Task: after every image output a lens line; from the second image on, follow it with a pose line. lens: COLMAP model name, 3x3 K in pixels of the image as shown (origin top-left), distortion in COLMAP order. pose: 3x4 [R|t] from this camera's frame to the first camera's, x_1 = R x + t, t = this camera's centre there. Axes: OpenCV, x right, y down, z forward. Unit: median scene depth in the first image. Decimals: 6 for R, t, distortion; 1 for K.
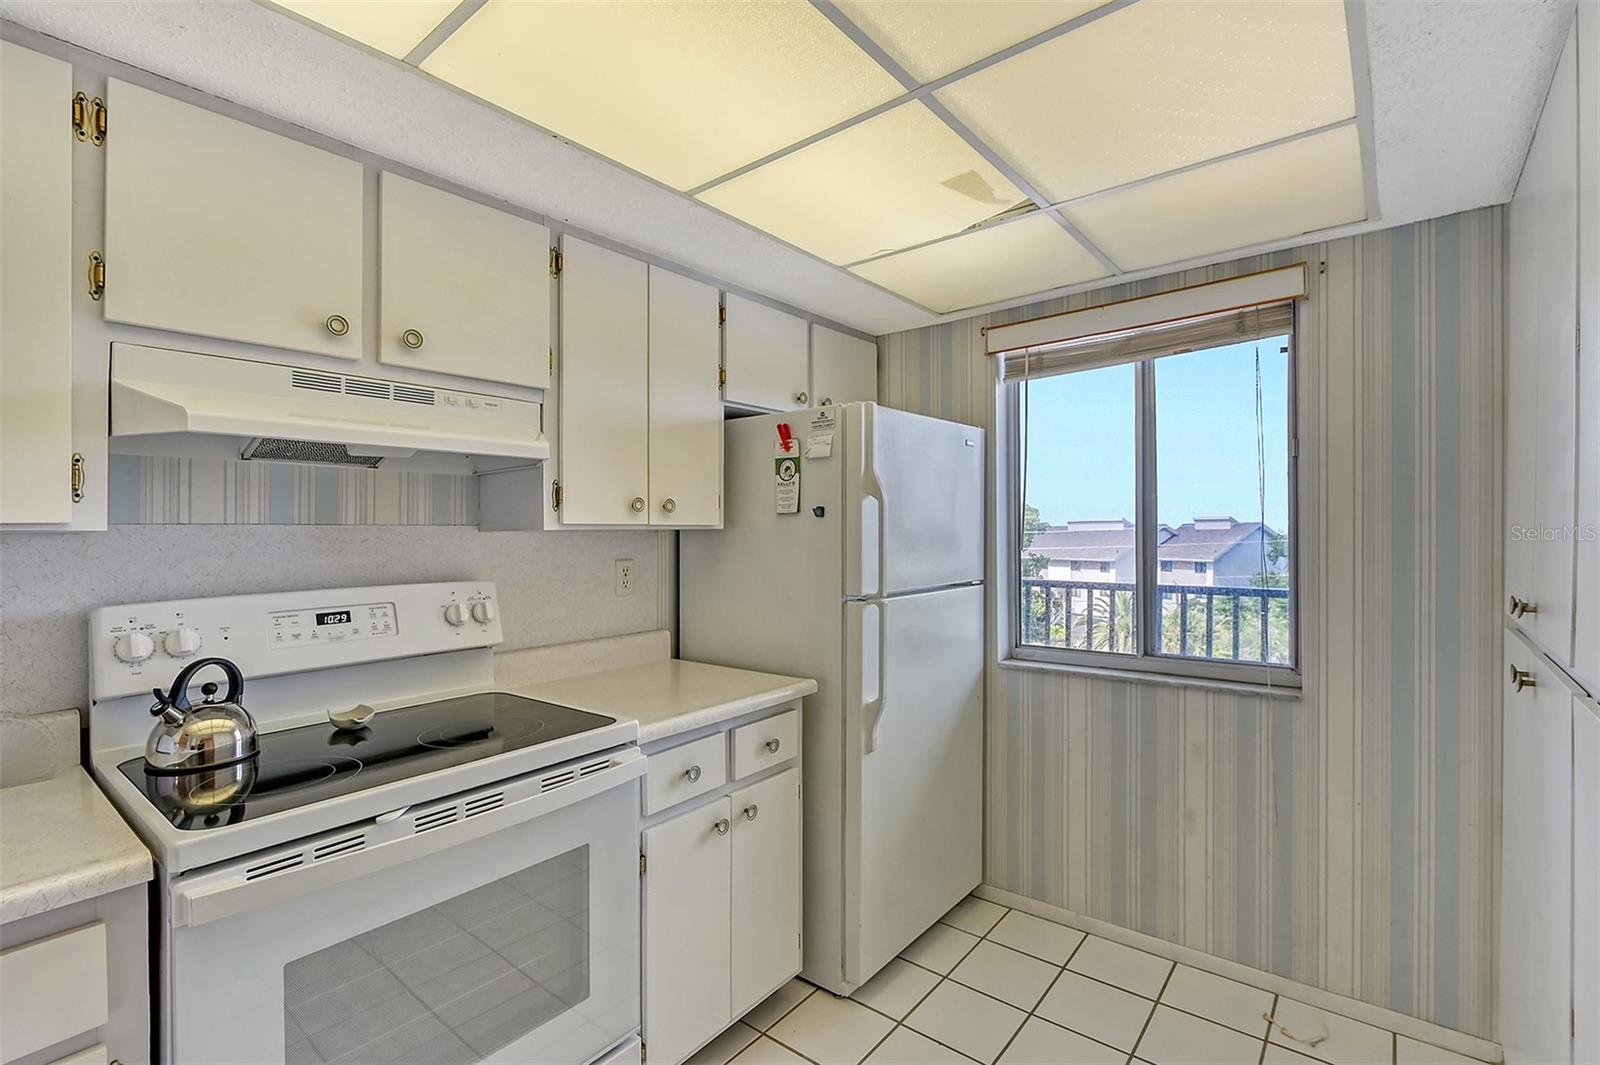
lens RADIAL K [[719.6, 0, 829.9], [0, 719.6, 528.5], [0, 0, 1]] dist [0.000712, -0.000004]
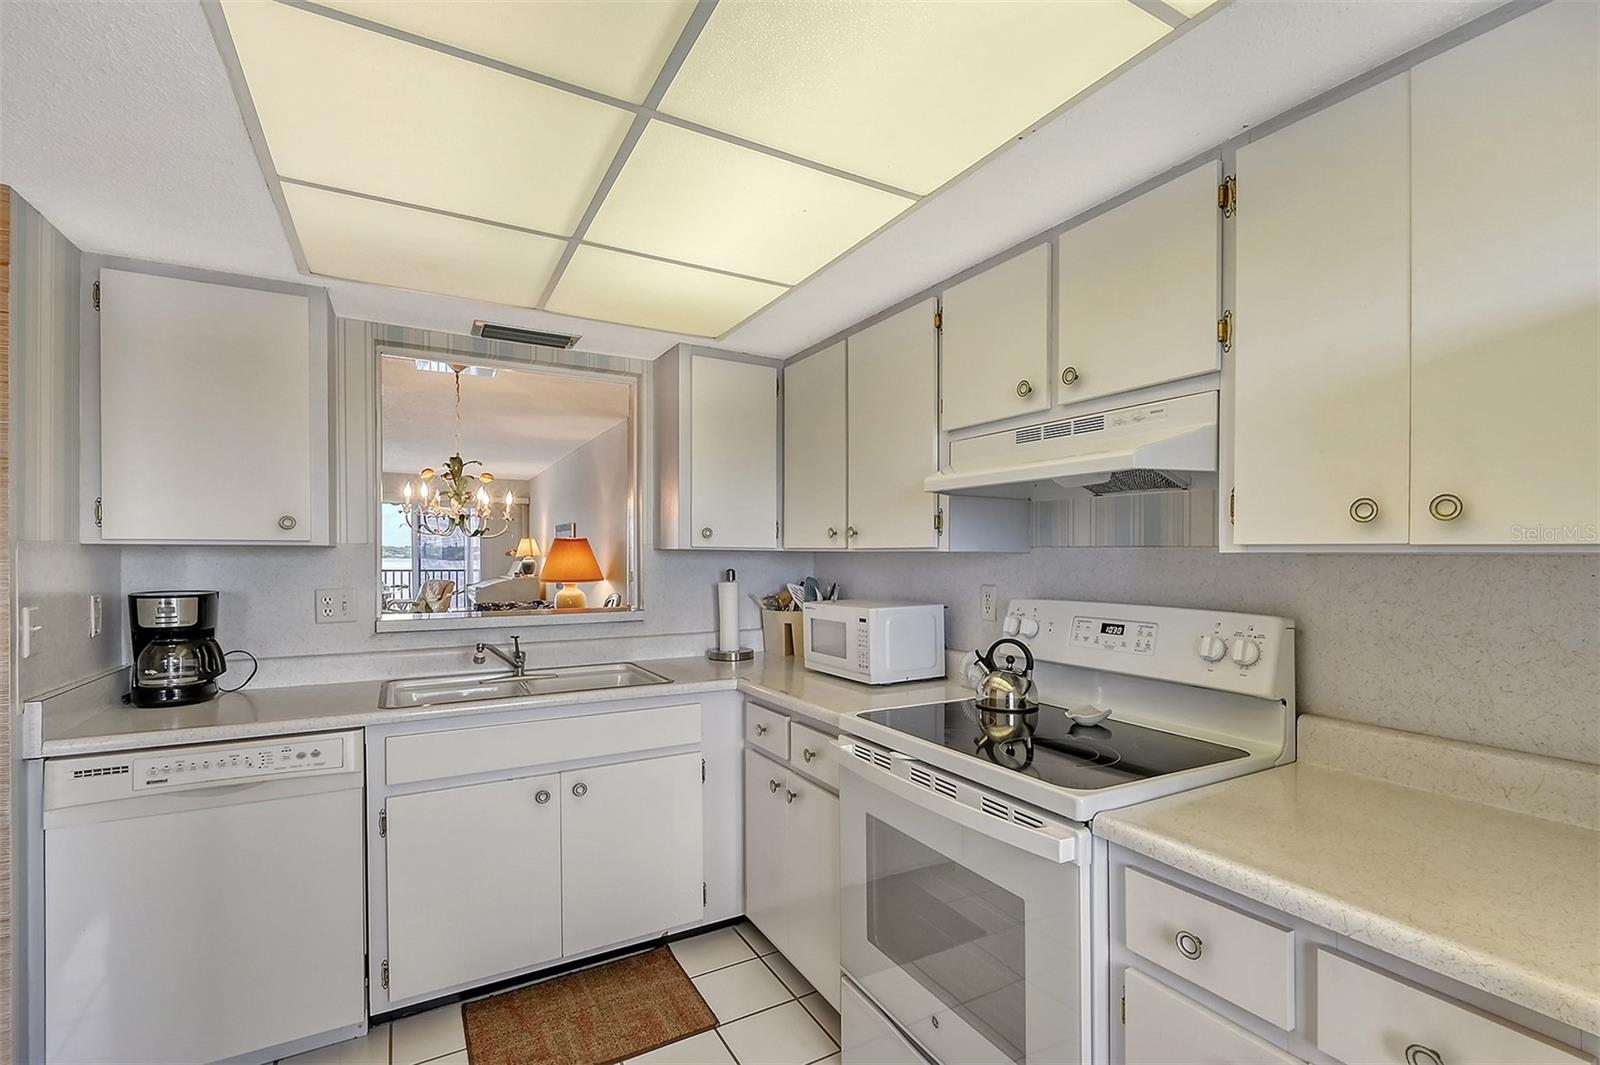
lens RADIAL K [[708.6, 0, 803.1], [0, 708.6, 550.1], [0, 0, 1]] dist [0.002958, -0.014637]
pose [[-0.383325, 0.001468, -0.923612, 0.464798], [-0.000394, 0.999998, 0.001753, -0.001657], [0.923613, 0.001036, -0.383324, 0.857835]]
